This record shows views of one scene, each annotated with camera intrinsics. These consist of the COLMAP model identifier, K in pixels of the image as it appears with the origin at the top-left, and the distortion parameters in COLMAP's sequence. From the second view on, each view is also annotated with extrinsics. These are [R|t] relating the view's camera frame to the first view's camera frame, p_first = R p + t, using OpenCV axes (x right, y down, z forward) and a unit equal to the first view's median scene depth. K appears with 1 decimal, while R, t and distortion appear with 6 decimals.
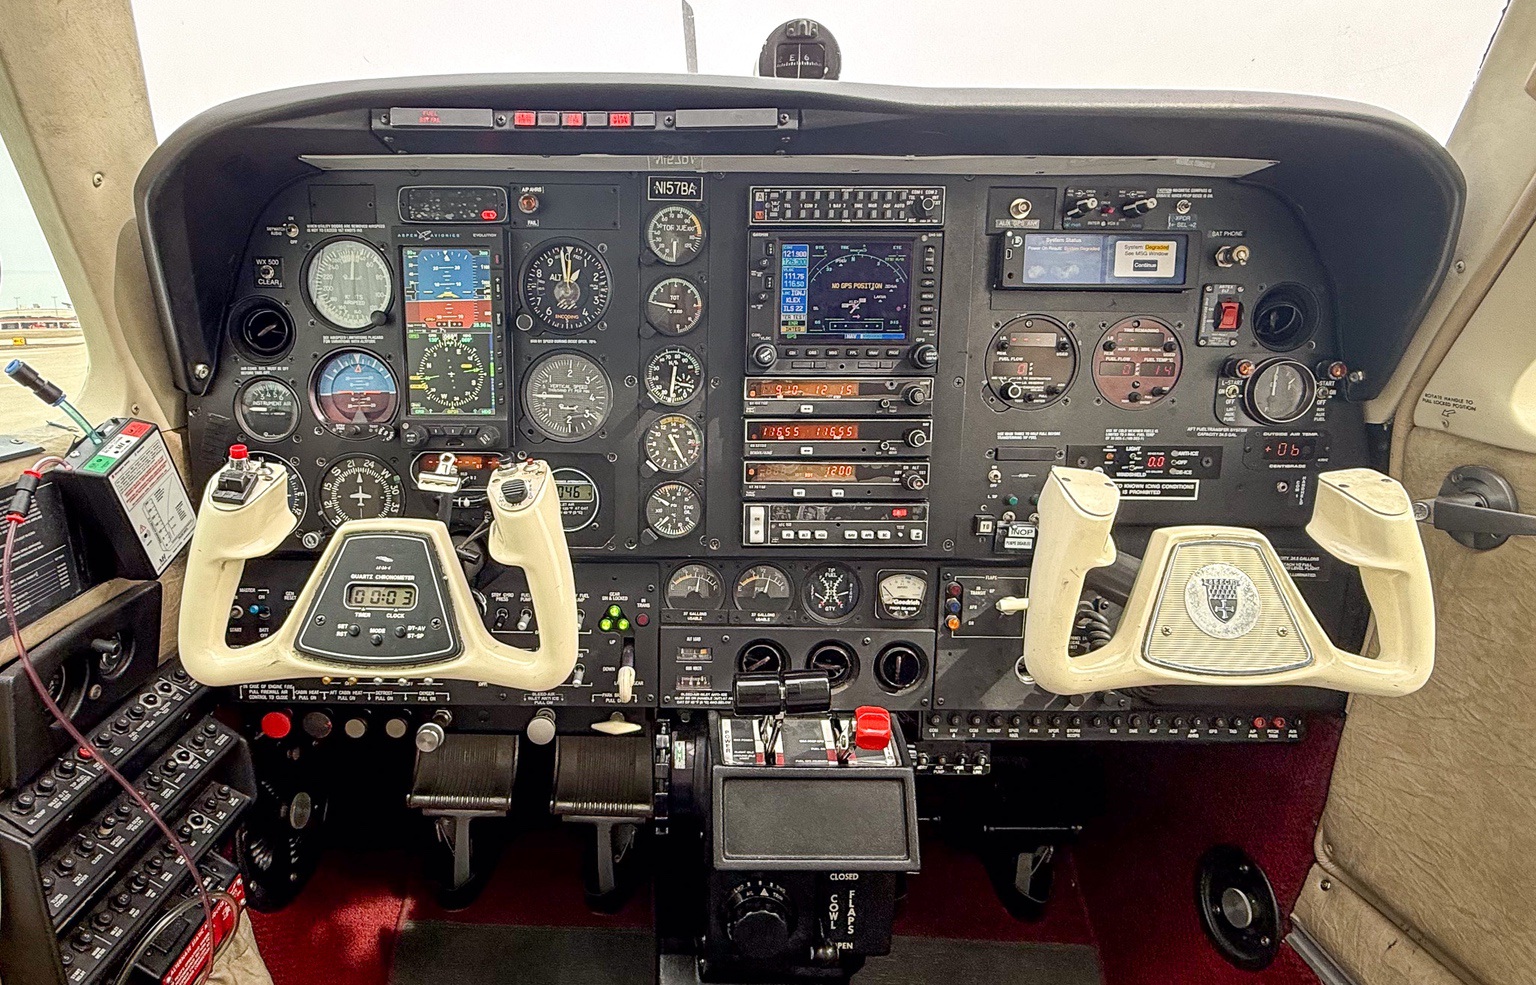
lens RADIAL K [[894.3, 0, 680.7], [0, 894.3, 510.9], [0, 0, 1]] dist [-0.001250, 0.000984]
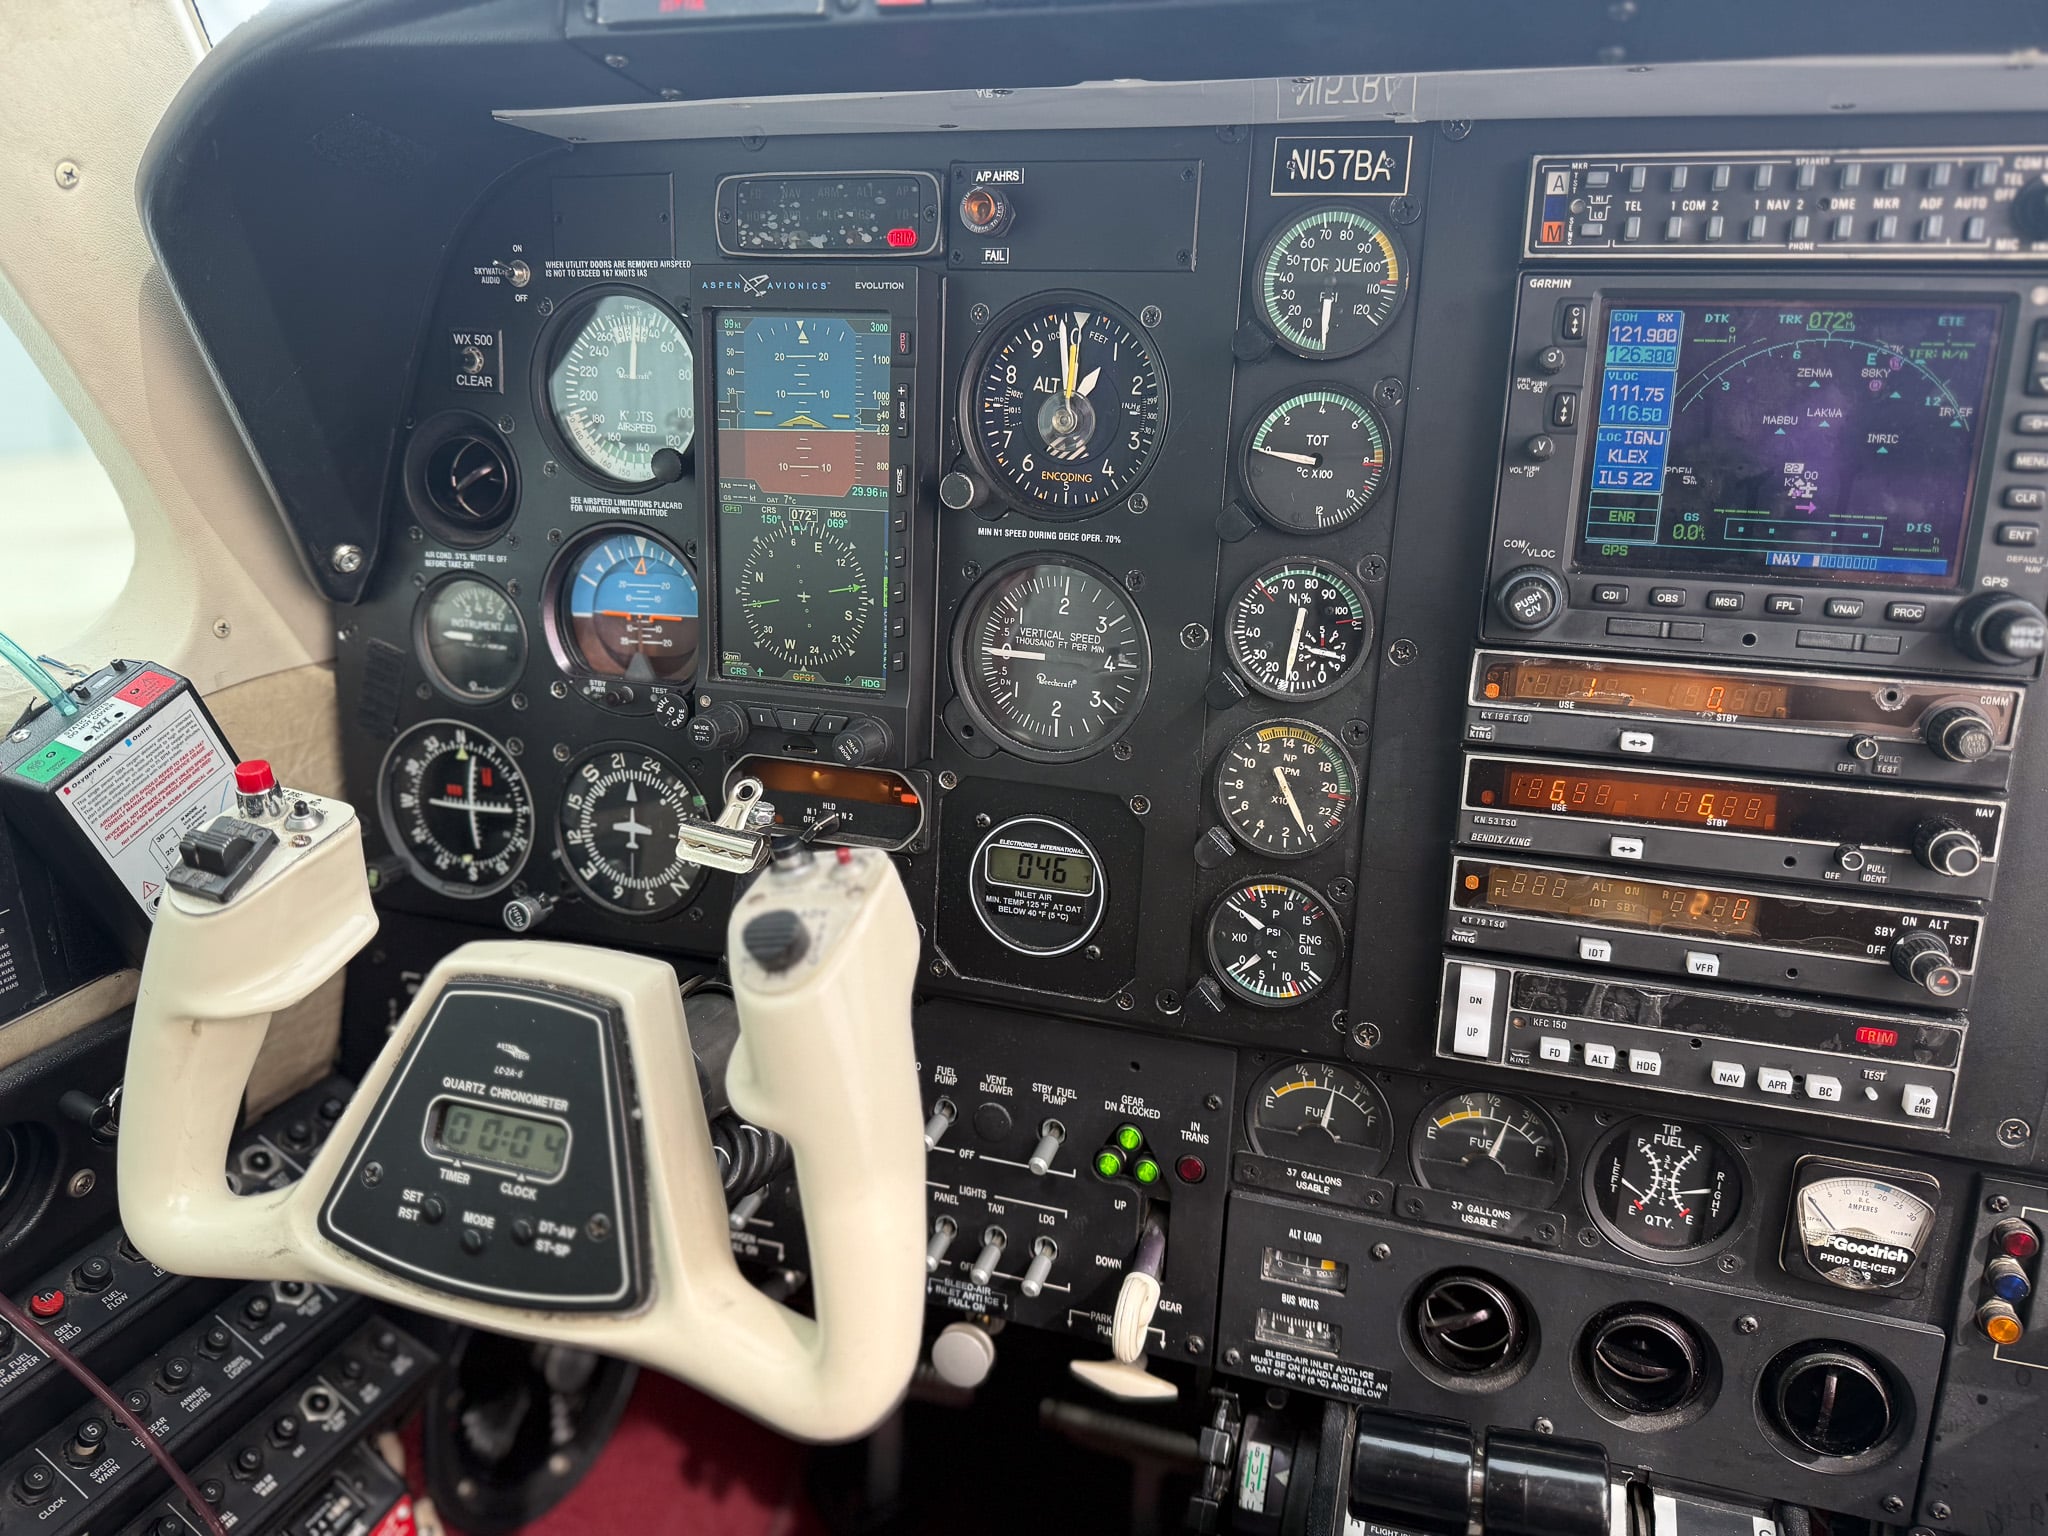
lens RADIAL K [[1438.4, 0, 1024.0], [0, 1438.4, 768.0], [0, 0, 1]] dist [0.117502, -0.225520]
pose [[0.952591, 0.096023, -0.288704, 0.071441], [-0.086775, 0.995225, 0.044692, -0.106417], [0.291617, -0.017521, 0.956375, 0.320558]]
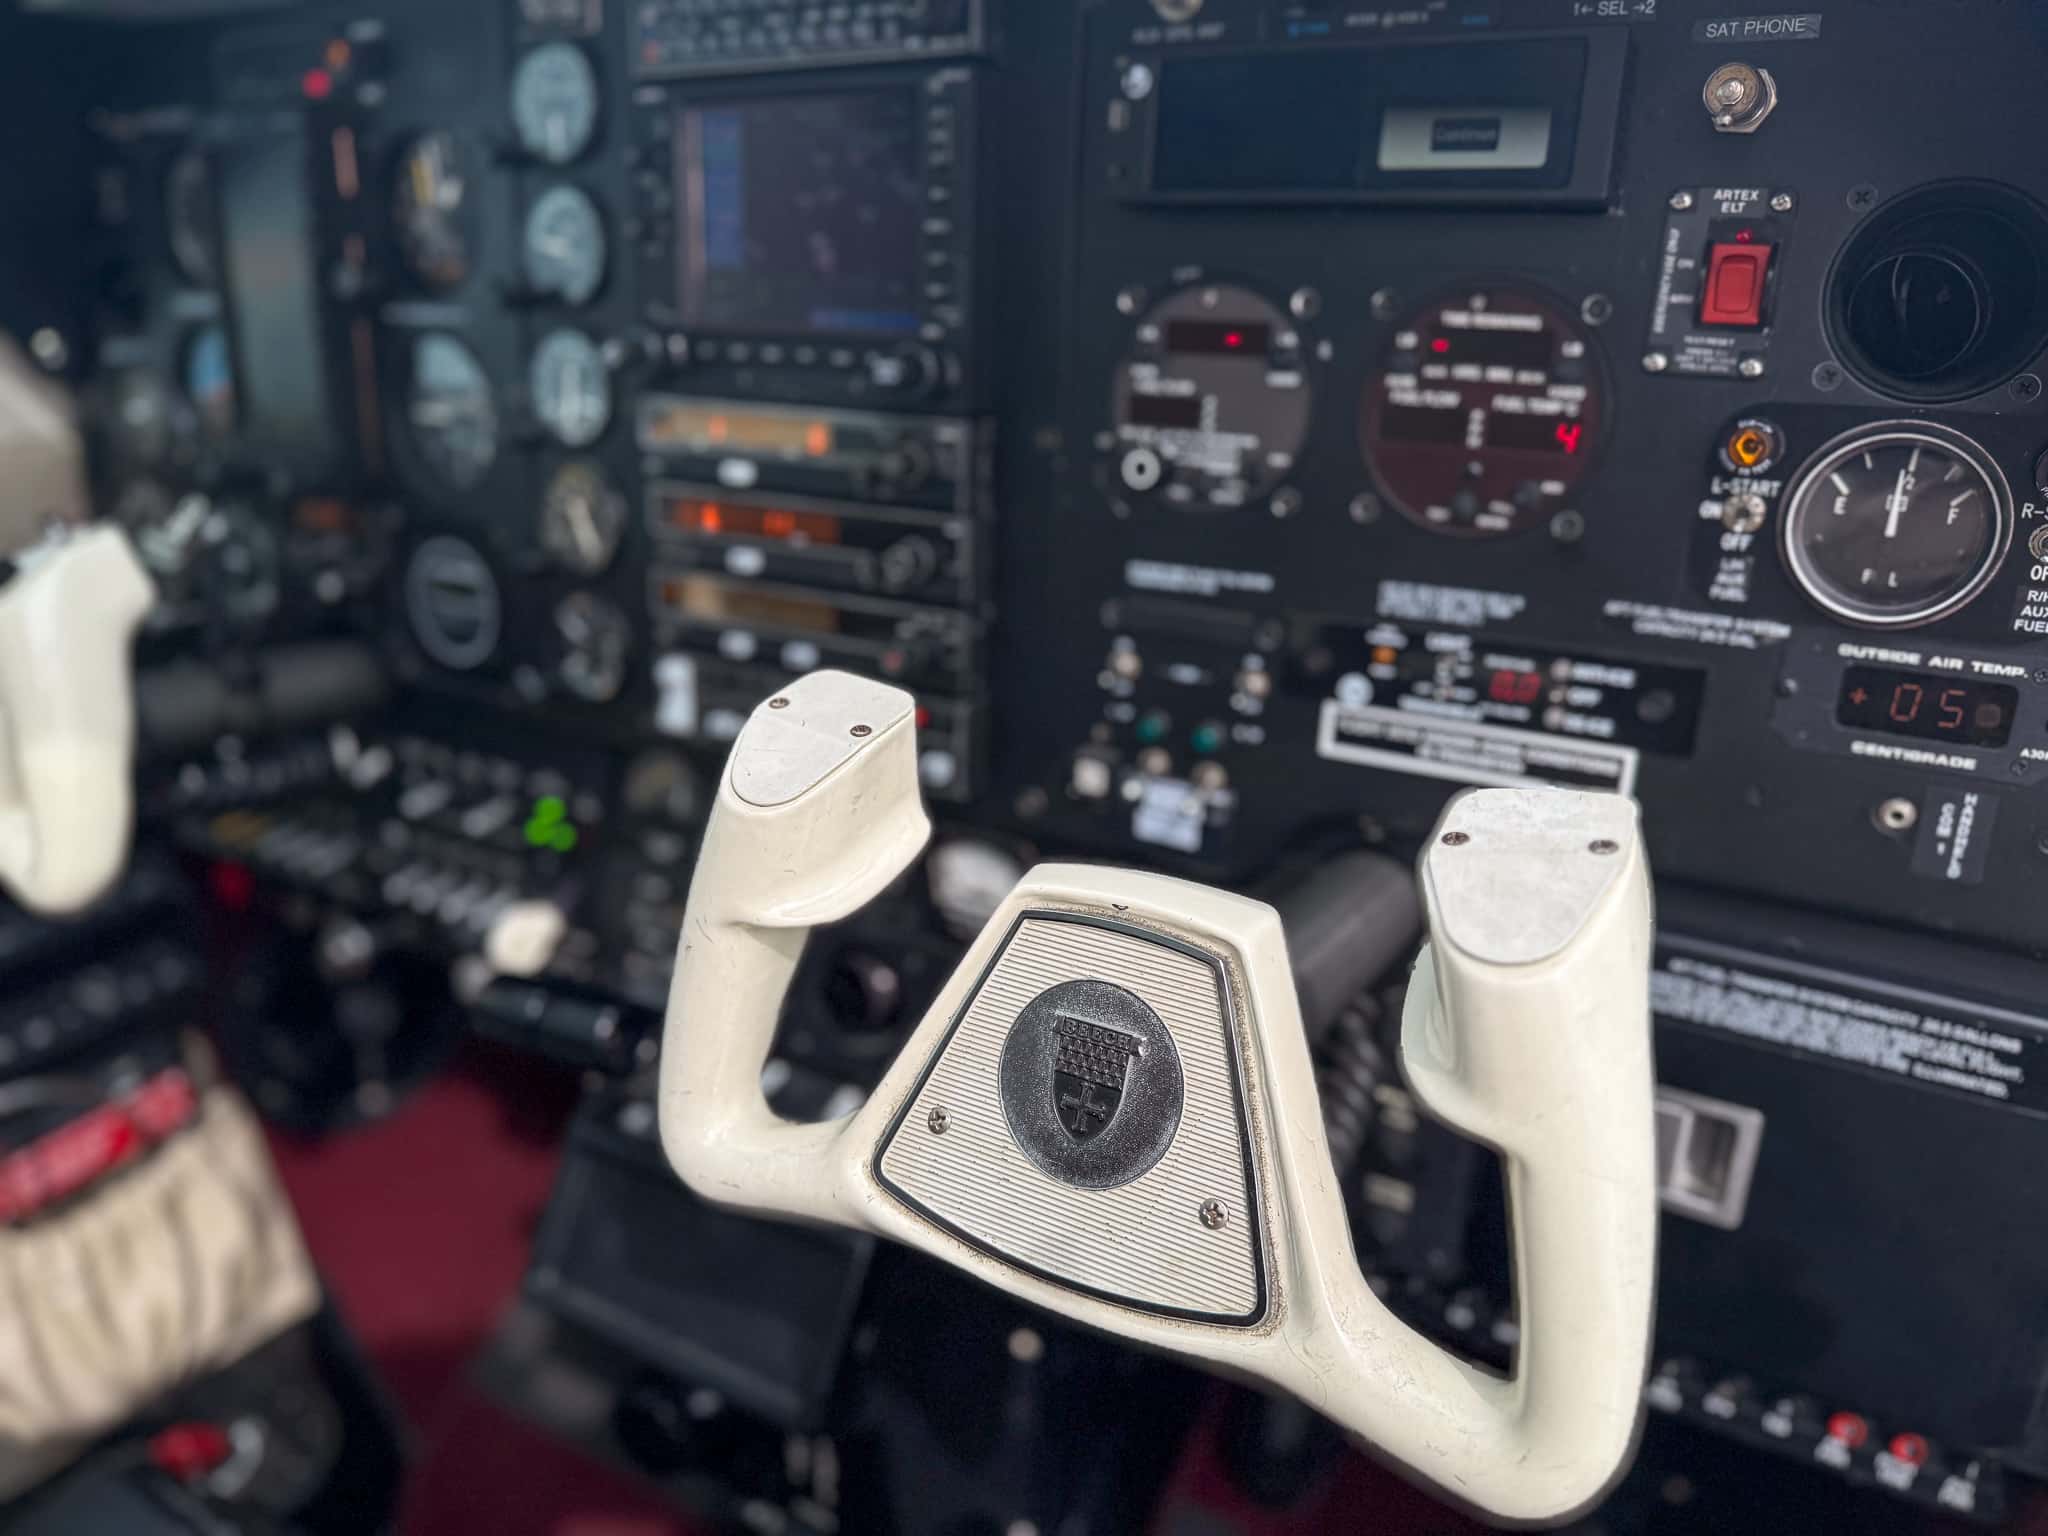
lens RADIAL K [[1466.3, 0, 1025.7], [0, 1466.3, 785.8], [0, 0, 1]] dist [0.021221, -0.039182]
pose [[0.862402, 0.176517, -0.474452, 0.669580], [-0.116160, 0.981232, 0.153921, -0.086502], [0.492717, -0.077630, 0.866720, 0.372272]]
